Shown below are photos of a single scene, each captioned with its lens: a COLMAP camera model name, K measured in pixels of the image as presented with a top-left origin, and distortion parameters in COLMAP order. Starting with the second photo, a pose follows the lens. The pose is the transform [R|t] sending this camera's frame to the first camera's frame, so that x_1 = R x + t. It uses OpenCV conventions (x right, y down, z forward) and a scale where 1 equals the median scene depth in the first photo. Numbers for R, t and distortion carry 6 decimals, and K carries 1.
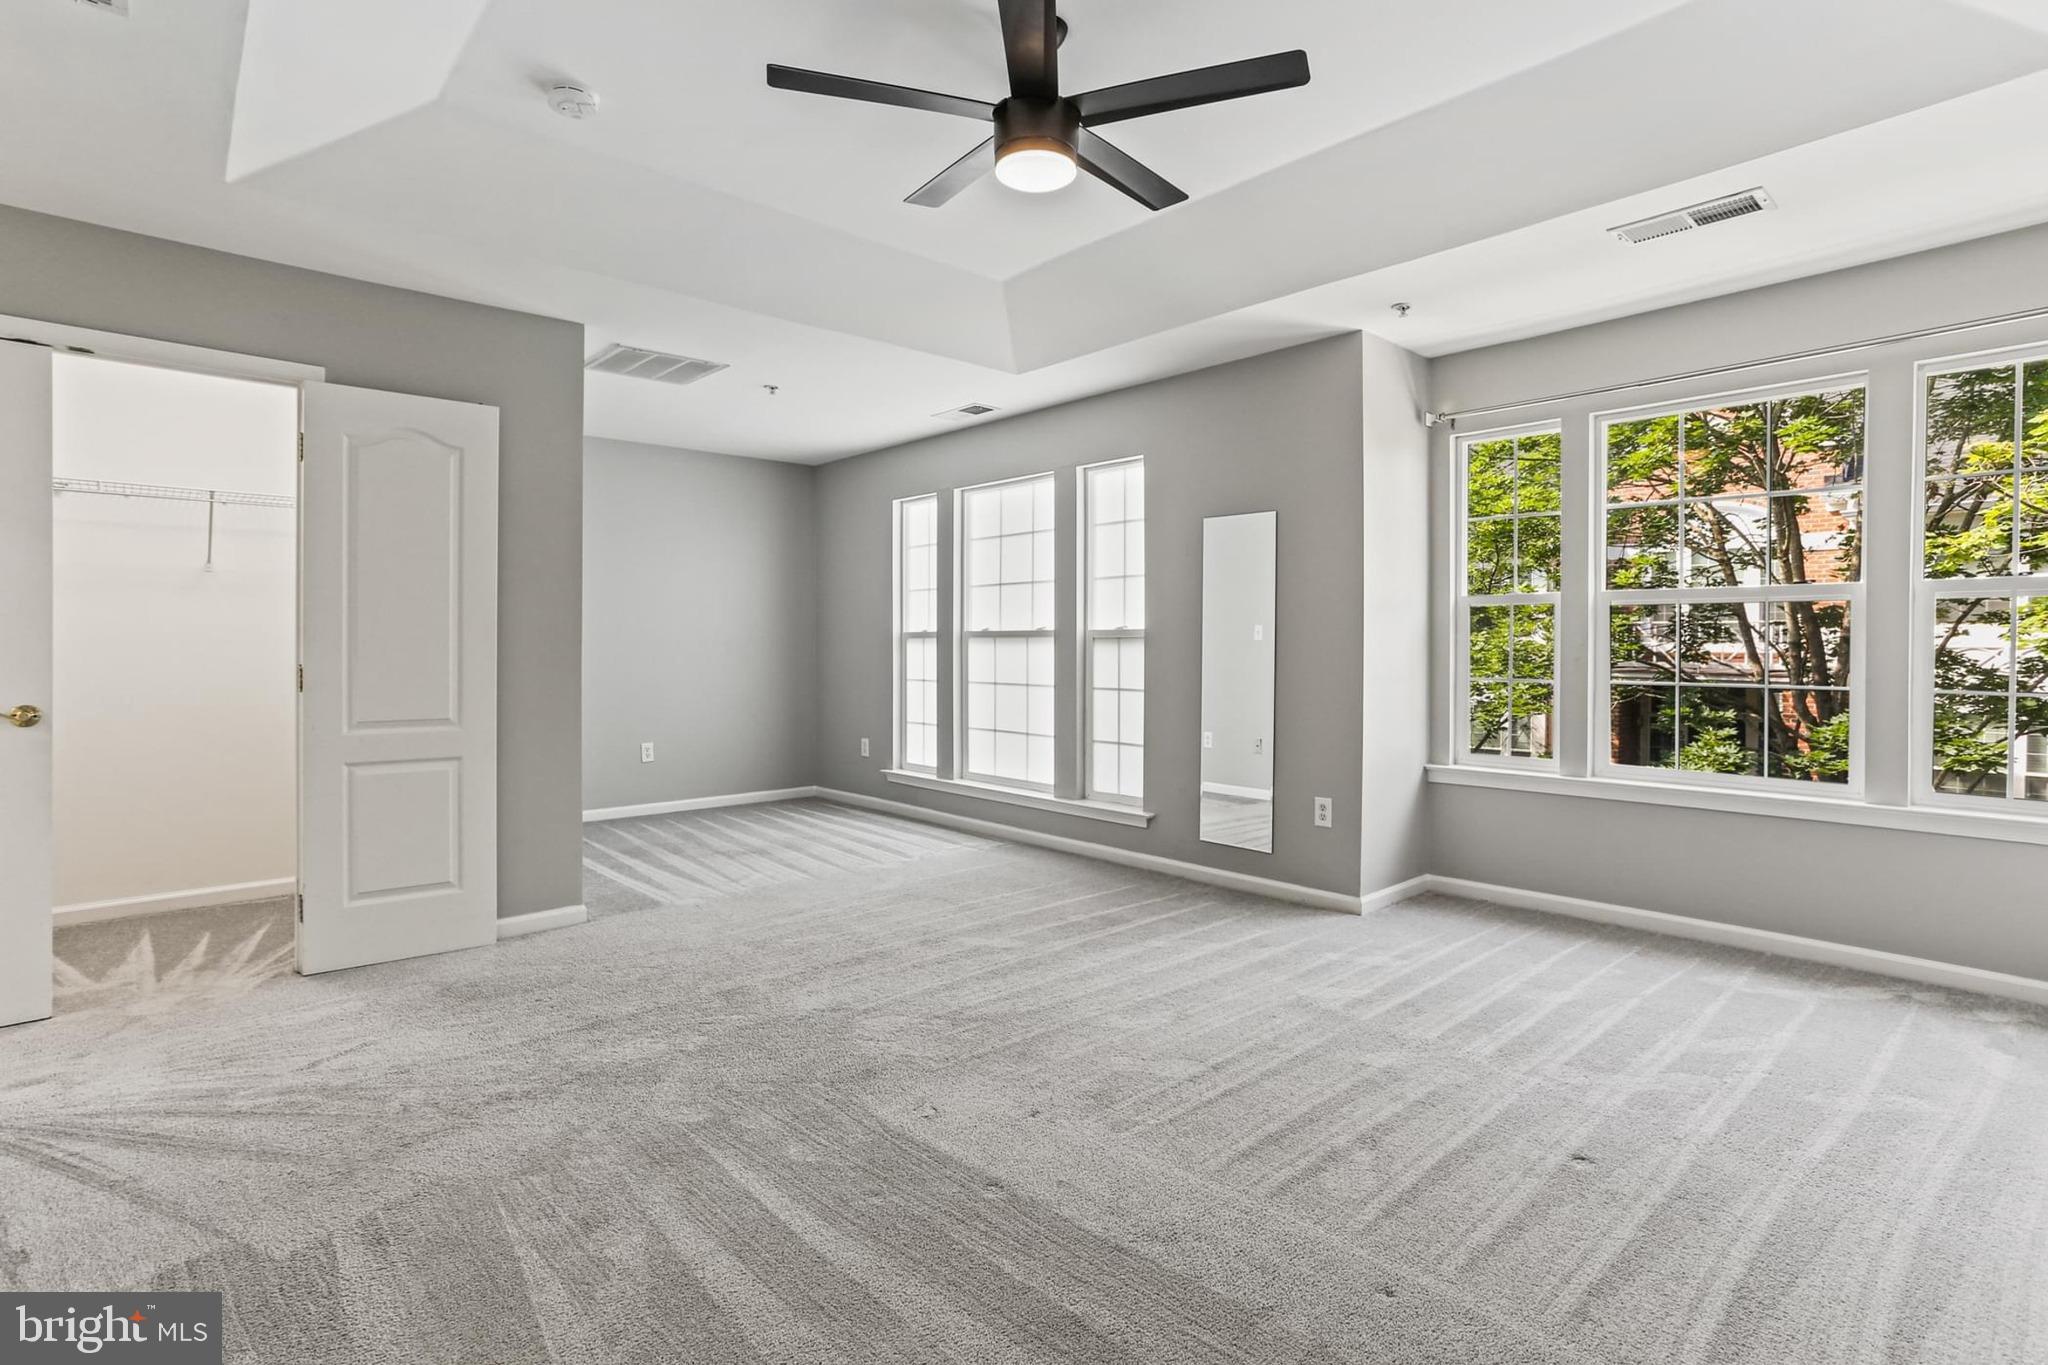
lens RADIAL K [[1006.0, 0, 1011.4], [0, 1006.0, 660.6], [0, 0, 1]] dist [-0.062916, 0.038382]
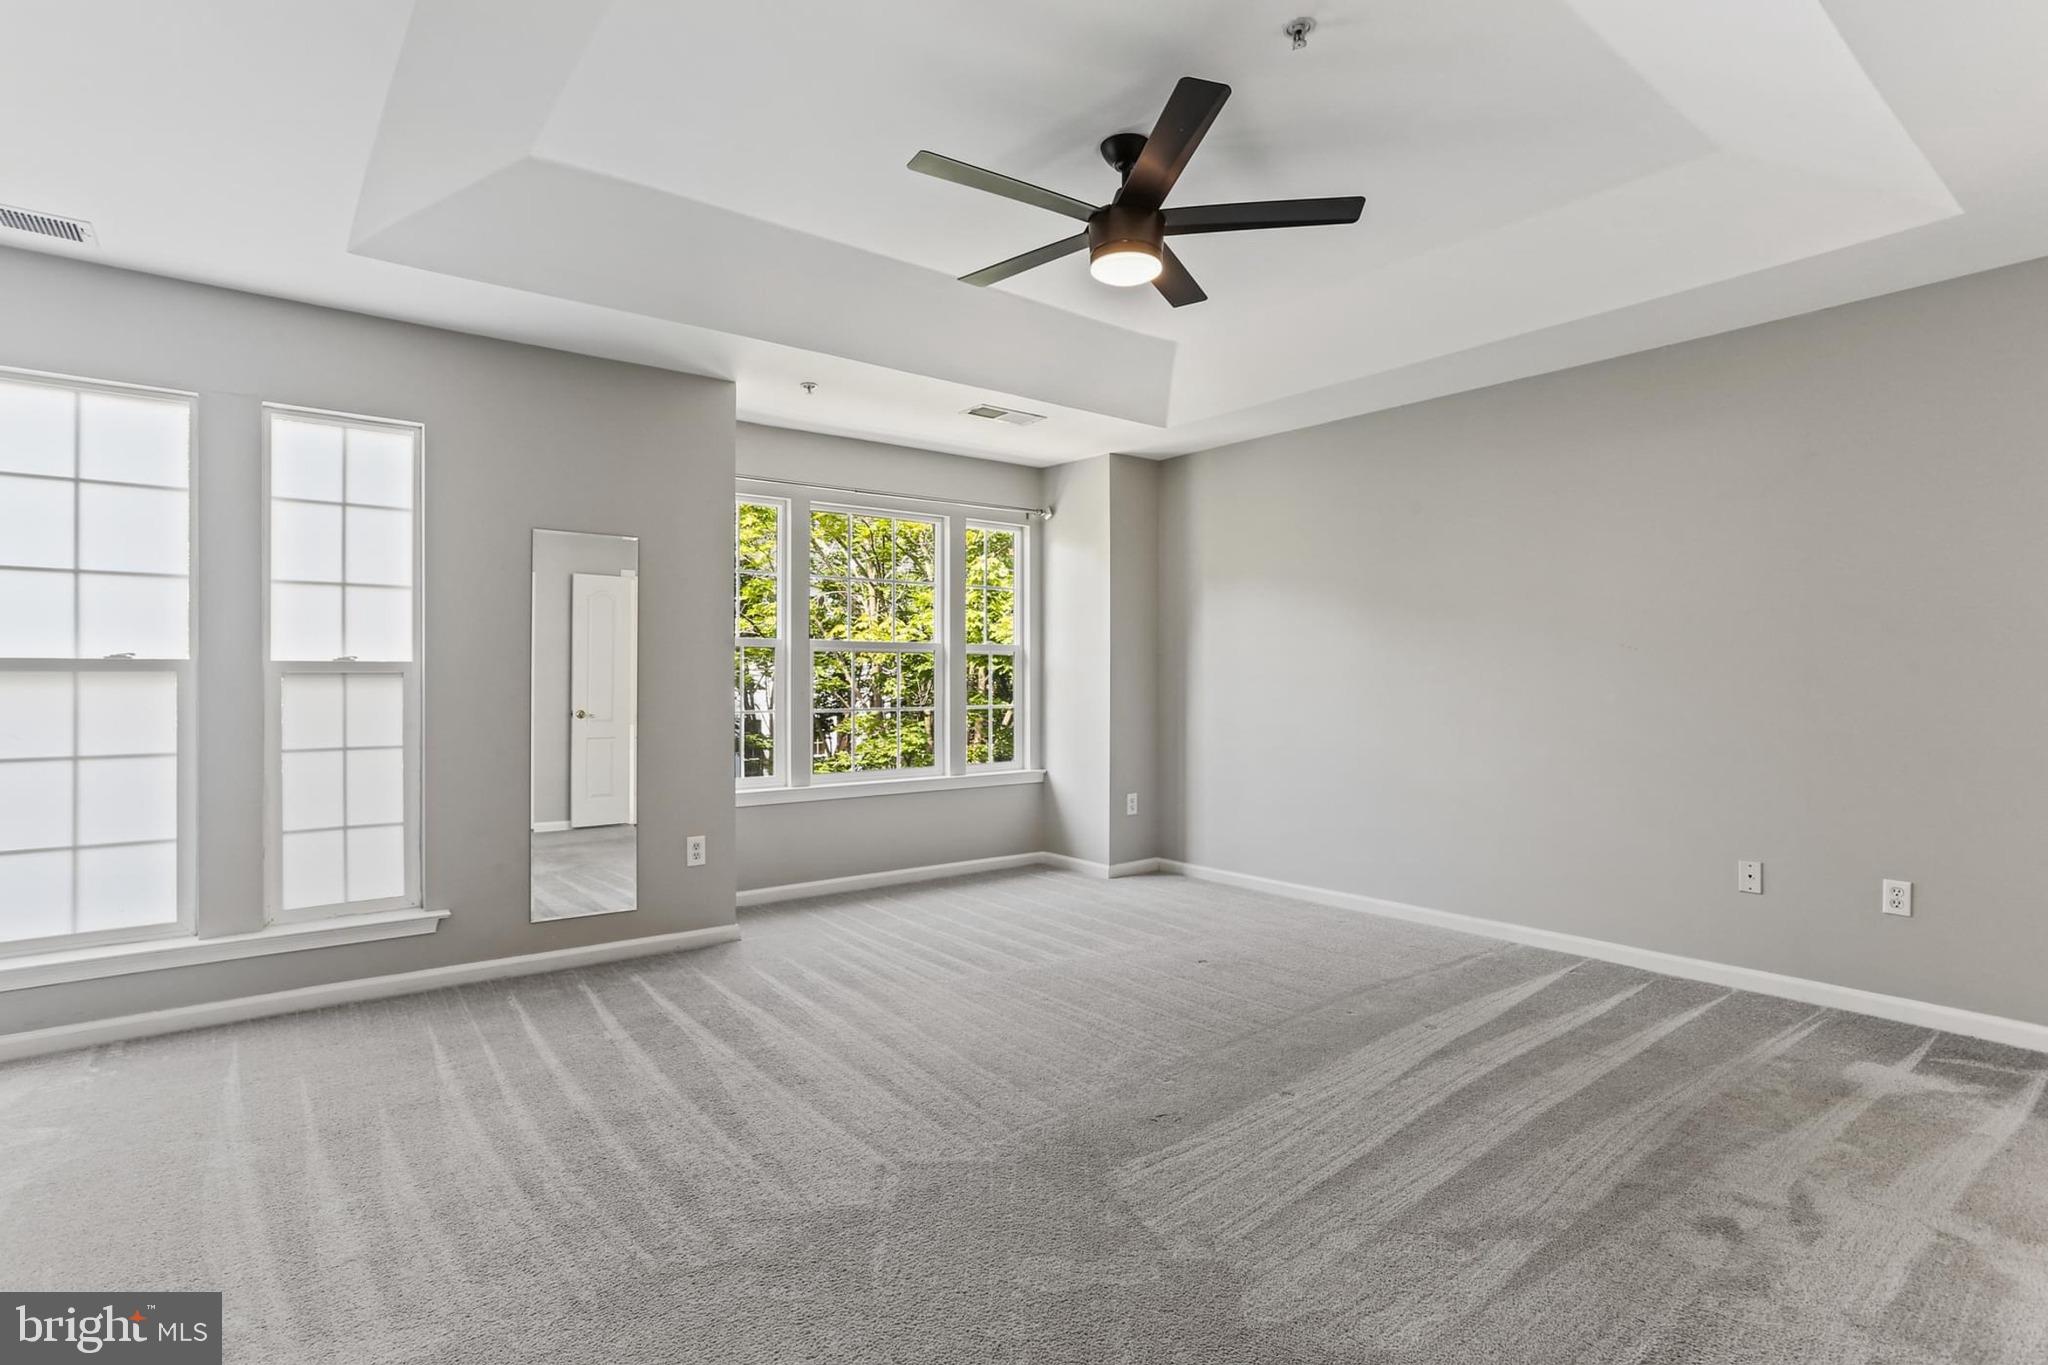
lens RADIAL K [[996.1, 0, 1026.4], [0, 996.1, 688.6], [0, 0, 1]] dist [-0.001924, 0.000238]
pose [[0.087328, -0.009848, 0.996131, -0.575186], [0.017356, 0.999814, 0.008363, -0.011044], [-0.996028, 0.016558, 0.087482, 0.520551]]
